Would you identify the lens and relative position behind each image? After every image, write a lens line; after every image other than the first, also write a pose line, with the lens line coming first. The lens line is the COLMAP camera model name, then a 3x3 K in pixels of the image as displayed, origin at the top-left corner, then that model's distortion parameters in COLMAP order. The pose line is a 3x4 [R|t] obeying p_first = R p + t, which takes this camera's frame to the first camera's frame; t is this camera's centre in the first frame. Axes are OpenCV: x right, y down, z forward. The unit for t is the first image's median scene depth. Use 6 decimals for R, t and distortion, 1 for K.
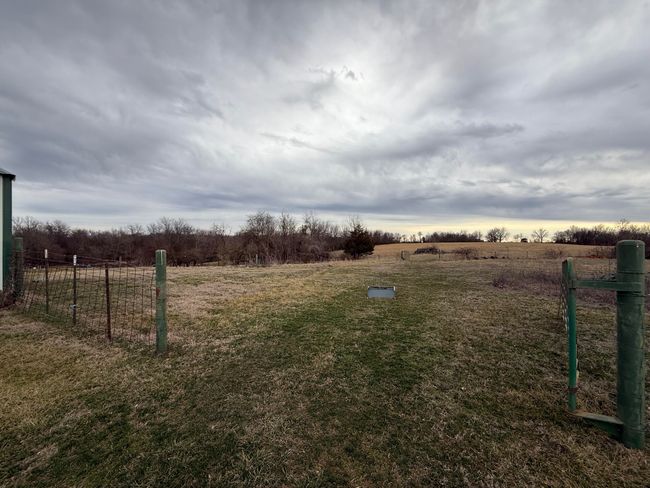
lens RADIAL K [[257.0, 0, 325.0], [0, 257.0, 244.0], [0, 0, 1]] dist [-0.000247, -0.000155]
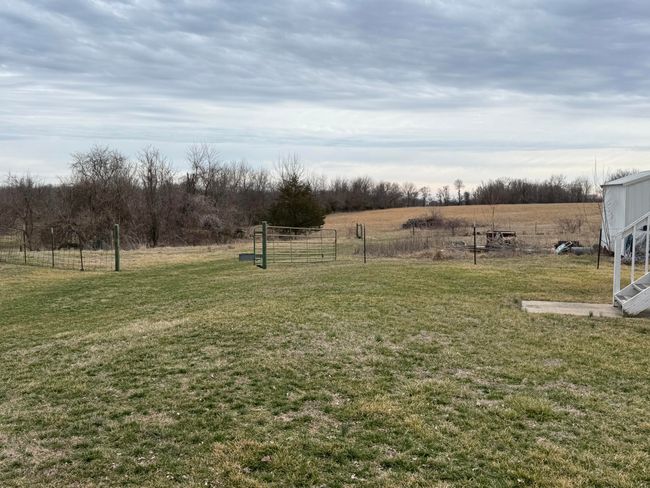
lens RADIAL K [[631.2, 0, 325.0], [0, 631.2, 244.0], [0, 0, 1]] dist [0.192901, -0.427163]
pose [[0.992463, -0.011597, 0.121998, 0.022583], [0.004519, 0.998299, 0.058134, -0.006447], [-0.122465, -0.057145, 0.990826, -0.242052]]
